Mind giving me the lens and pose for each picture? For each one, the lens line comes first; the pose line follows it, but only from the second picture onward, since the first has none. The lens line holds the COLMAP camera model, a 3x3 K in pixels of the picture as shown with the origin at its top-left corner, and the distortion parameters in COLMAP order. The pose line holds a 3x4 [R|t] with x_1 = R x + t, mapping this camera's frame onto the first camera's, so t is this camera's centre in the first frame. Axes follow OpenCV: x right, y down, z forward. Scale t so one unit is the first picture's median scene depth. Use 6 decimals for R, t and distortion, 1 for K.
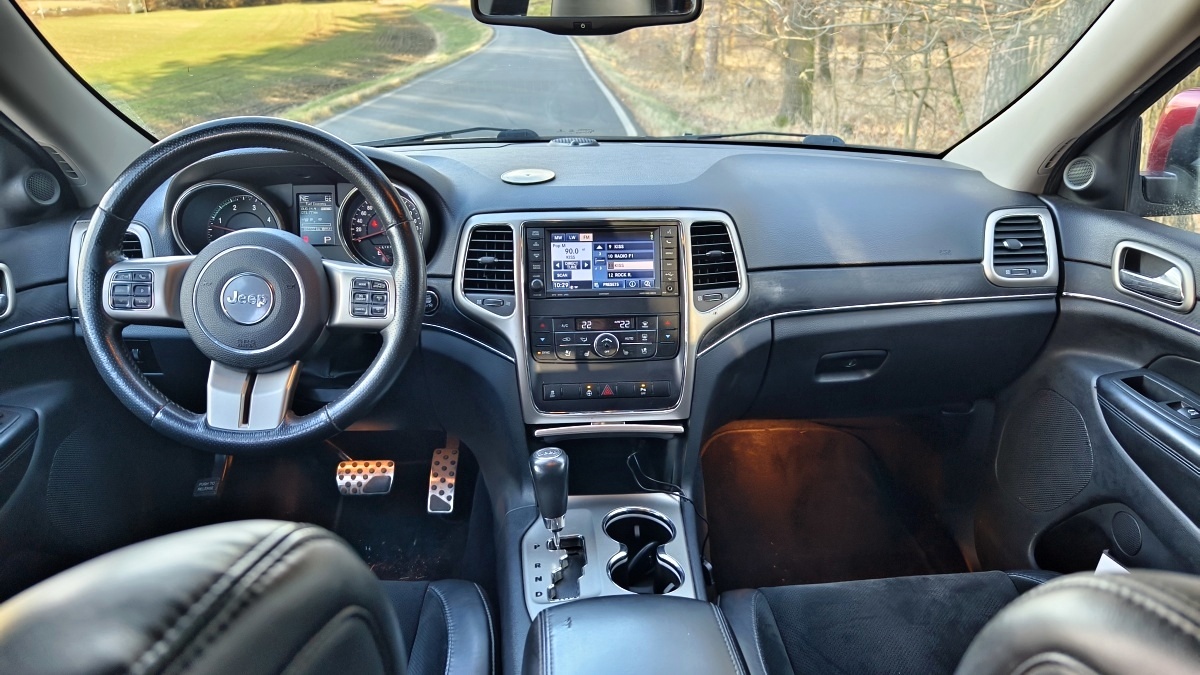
lens RADIAL K [[817.9, 0, 628.9], [0, 817.9, 343.2], [0, 0, 1]] dist [0.000495, -0.006468]
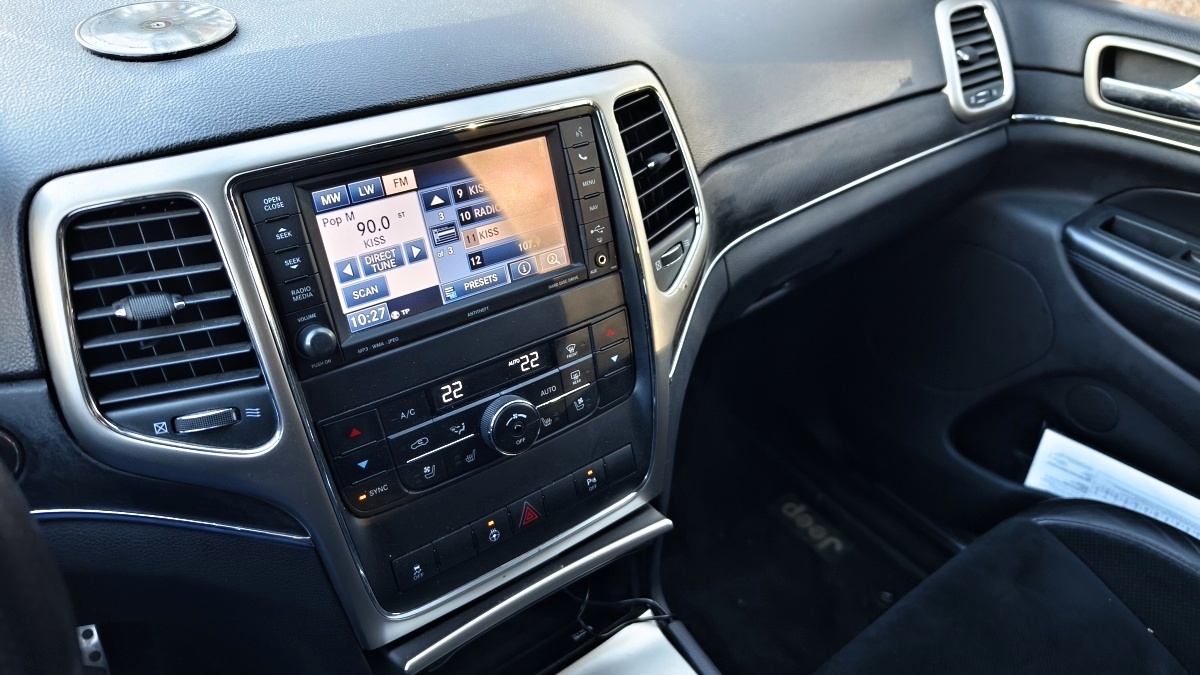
lens RADIAL K [[817.9, 0, 606.1], [0, 817.9, 332.4], [0, 0, 1]] dist [0.000495, -0.006468]
pose [[0.842661, -0.277598, 0.461369, -0.169844], [0.154585, 0.945509, 0.286558, -0.158667], [-0.515776, -0.170151, 0.839657, 0.608763]]
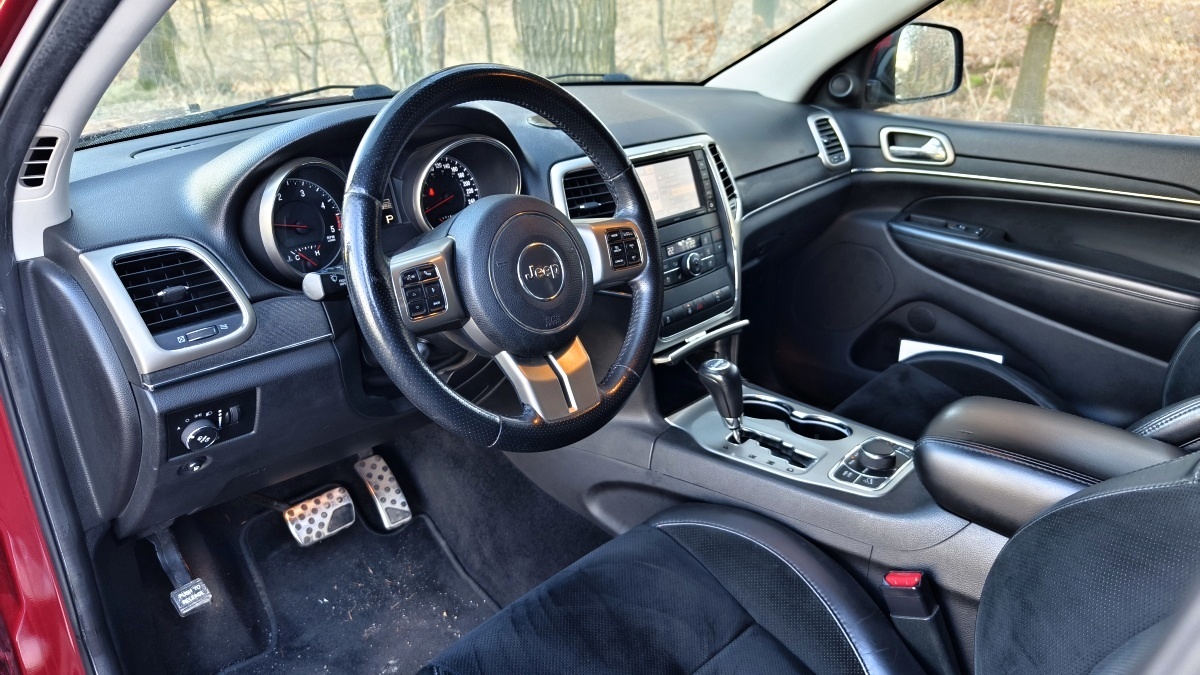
lens RADIAL K [[817.9, 0, 601.2], [0, 817.9, 328.8], [0, 0, 1]] dist [0.000495, -0.006468]
pose [[0.732269, -0.252095, 0.632637, -0.819475], [0.231177, 0.965817, 0.117278, -0.069885], [-0.640577, 0.060372, 0.765517, 0.241820]]
